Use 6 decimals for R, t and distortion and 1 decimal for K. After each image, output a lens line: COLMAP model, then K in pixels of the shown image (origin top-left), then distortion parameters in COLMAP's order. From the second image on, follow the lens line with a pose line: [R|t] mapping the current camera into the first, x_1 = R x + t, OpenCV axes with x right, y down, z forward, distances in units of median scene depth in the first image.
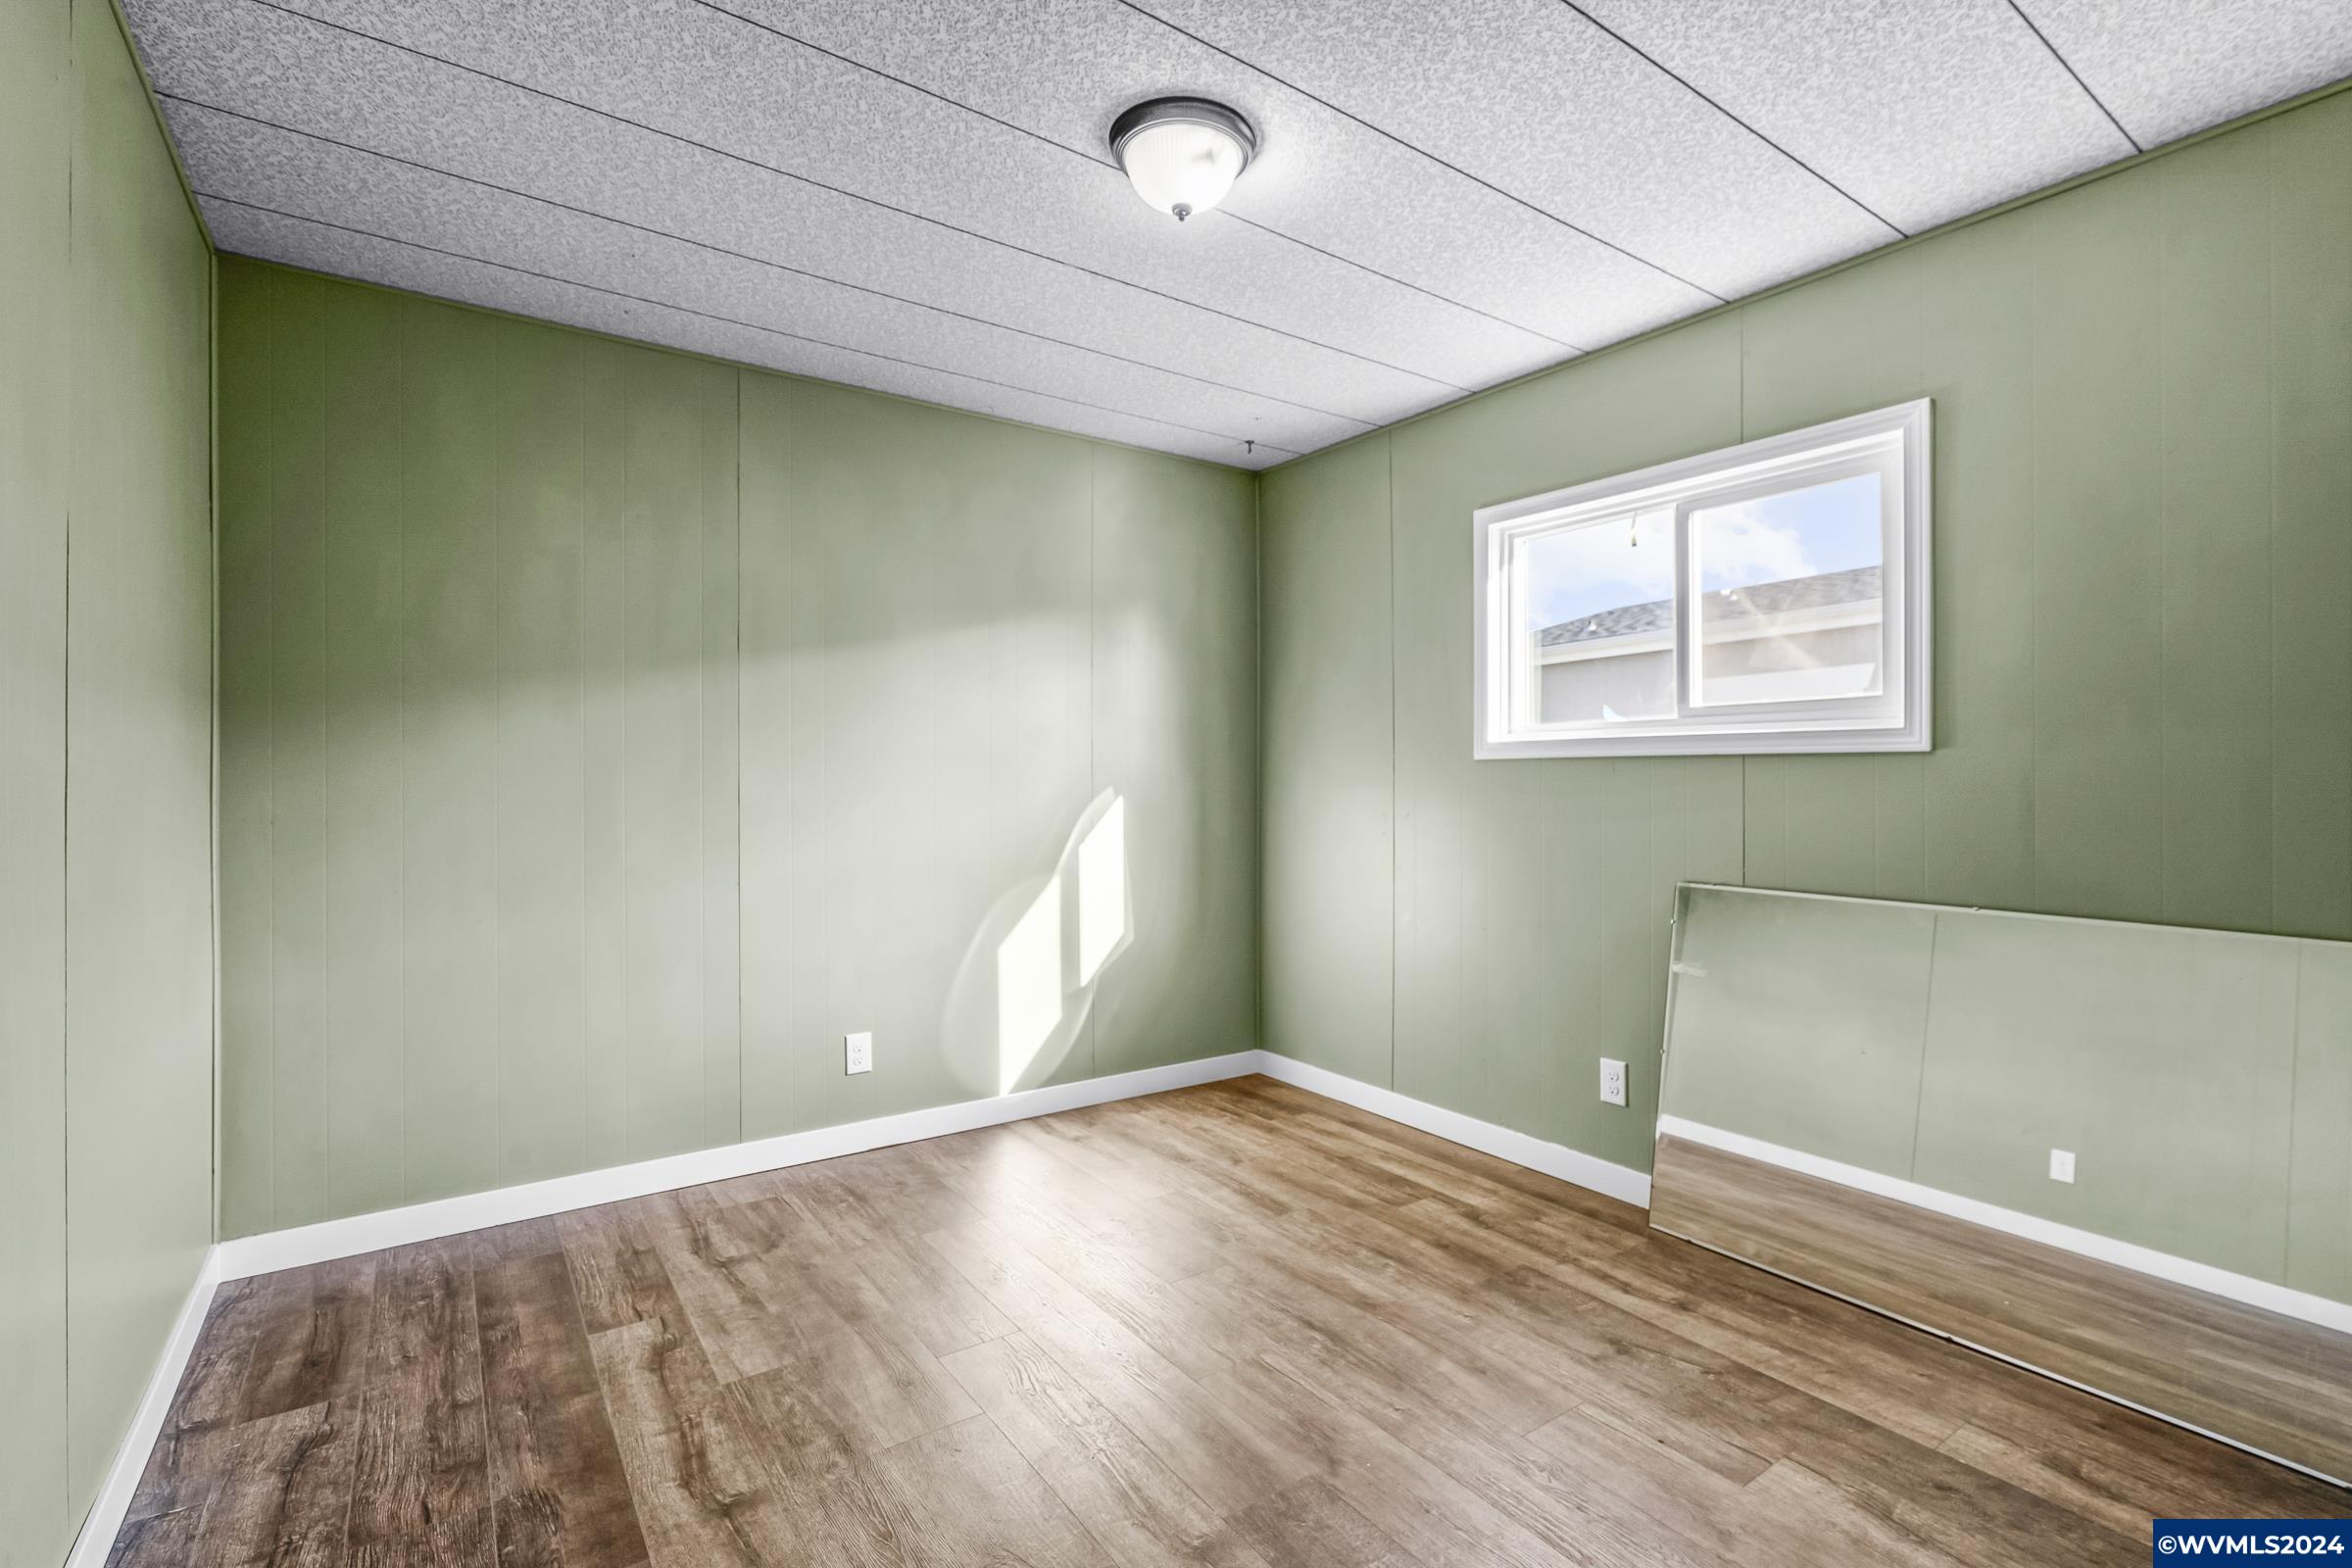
lens RADIAL K [[1081.7, 0, 1190.6], [0, 1081.7, 754.8], [0, 0, 1]] dist [-0.000929, 0.000205]
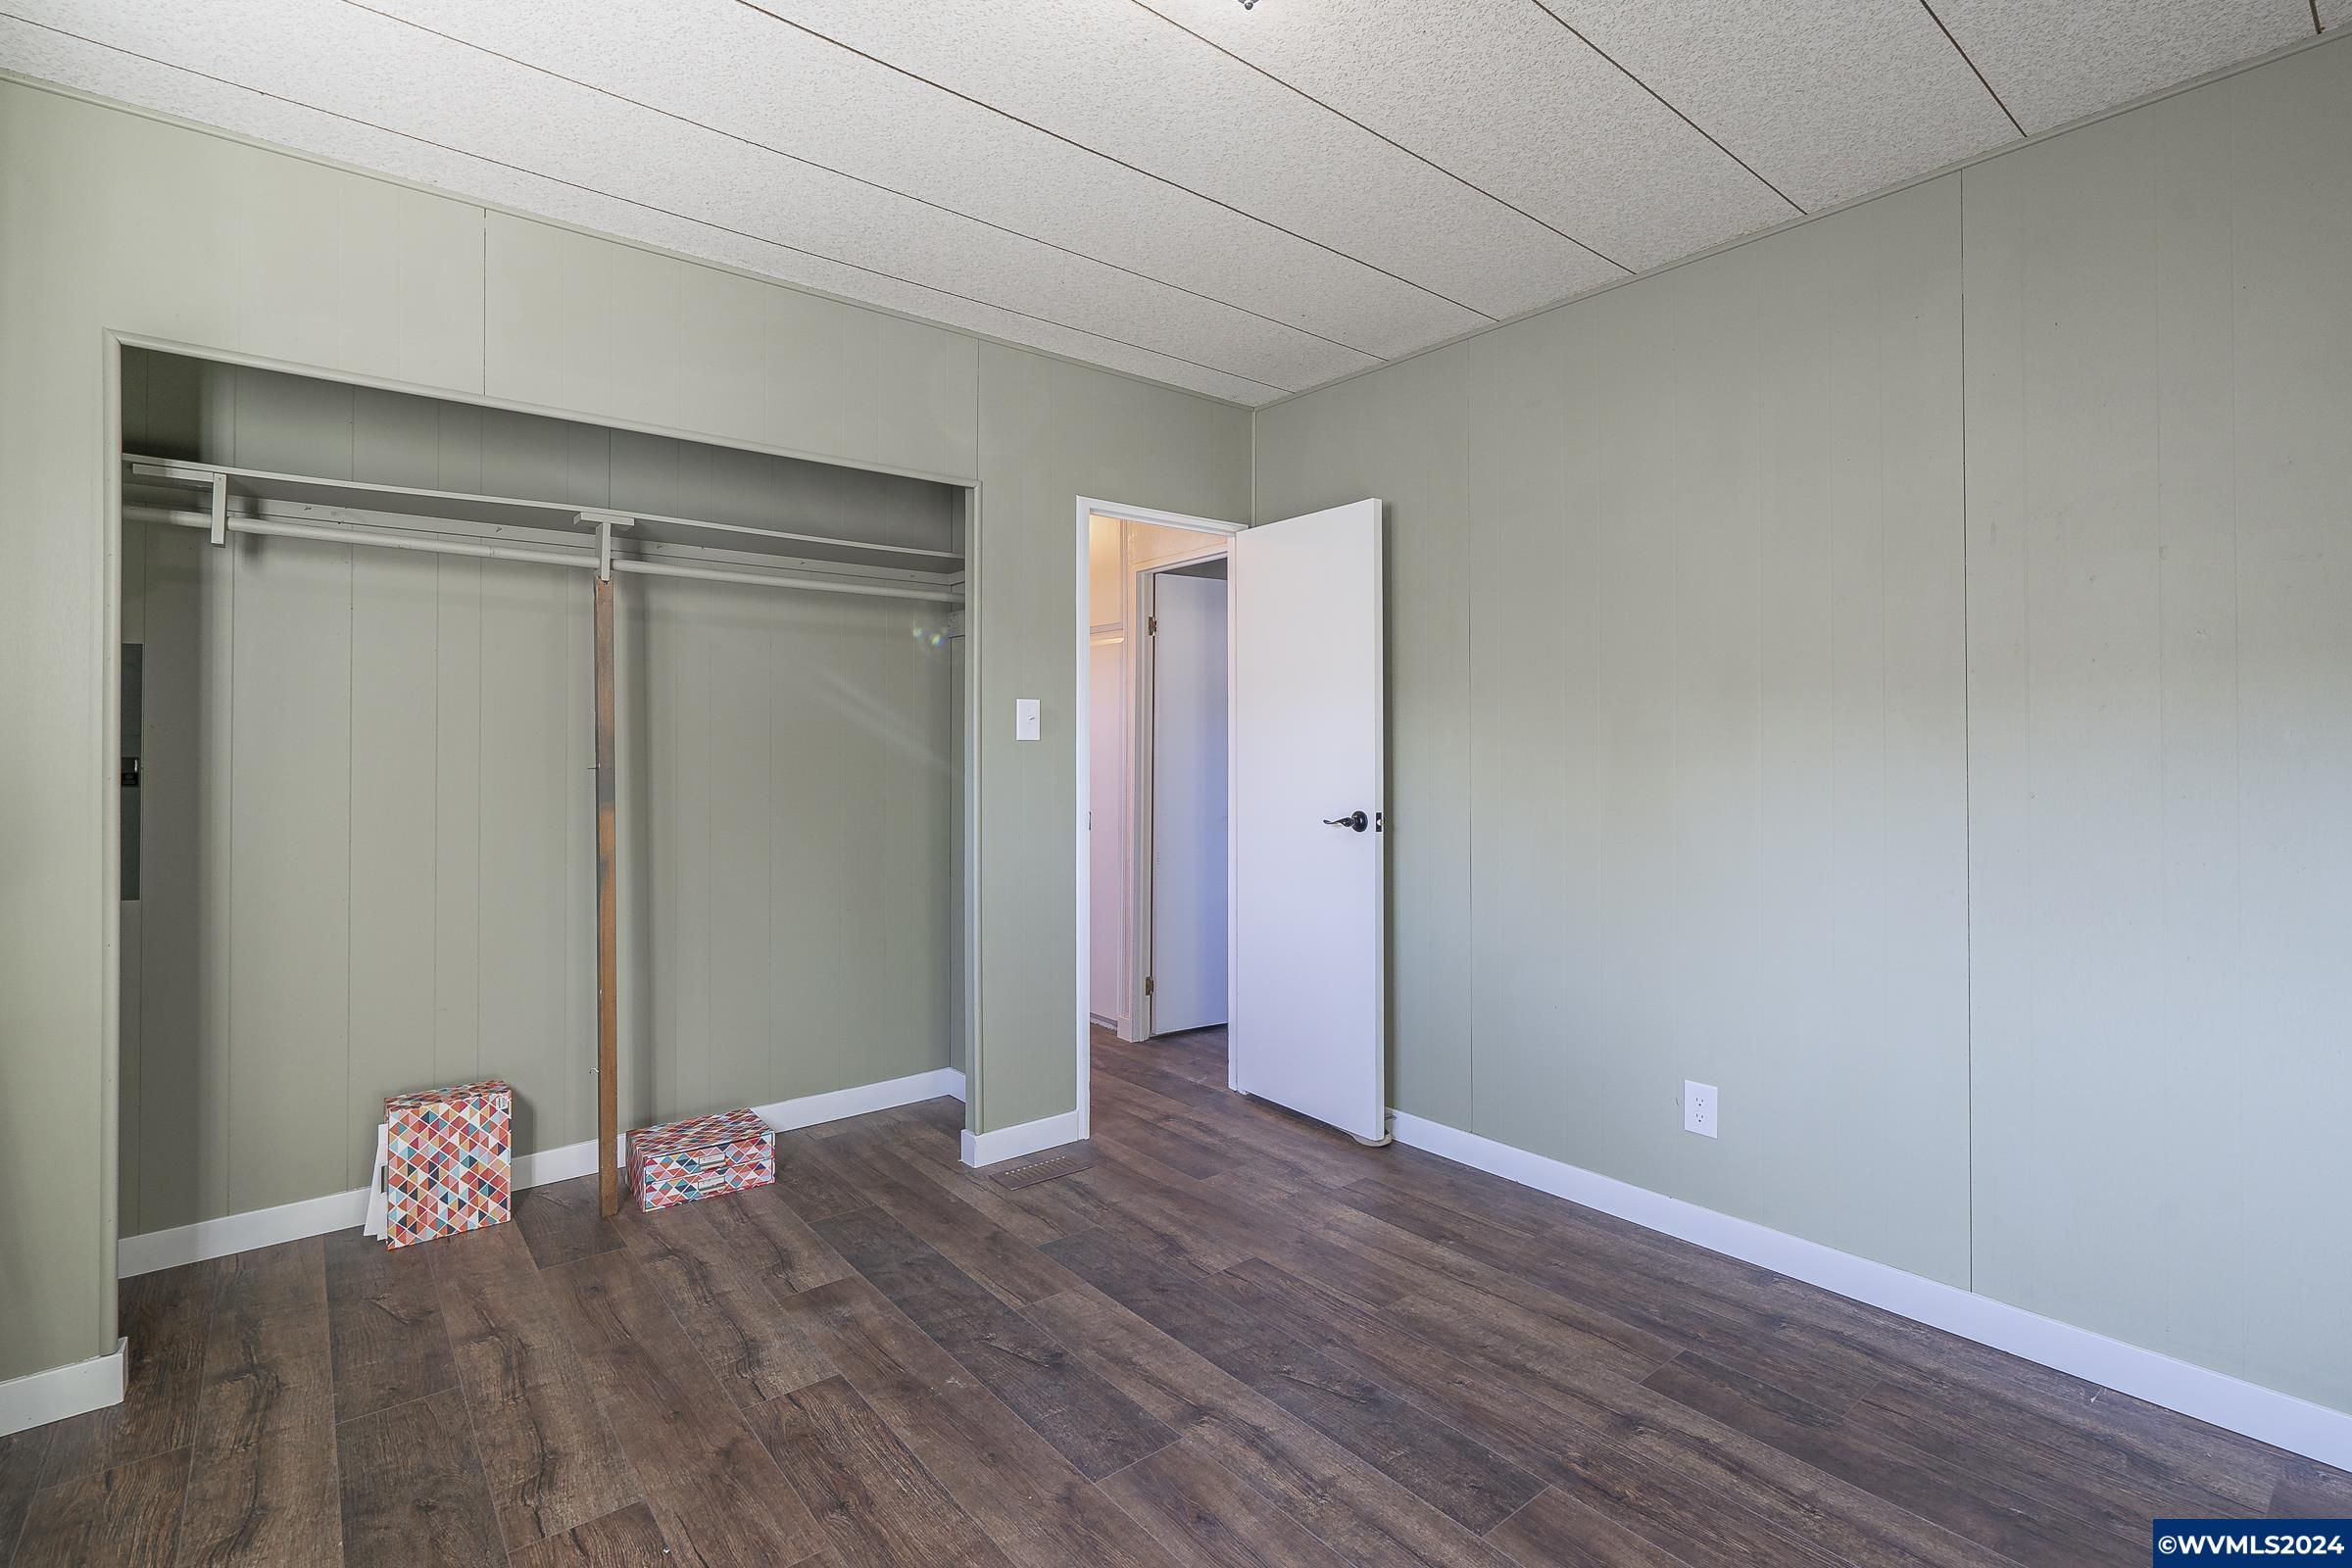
lens RADIAL K [[1081.7, 0, 1190.6], [0, 1081.7, 754.8], [0, 0, 1]] dist [-0.000929, 0.000205]
pose [[-0.997318, -0.001643, -0.073167, 0.097290], [0.000164, 0.999695, -0.024689, 0.040387], [0.073186, -0.024635, -0.997014, 1.979813]]
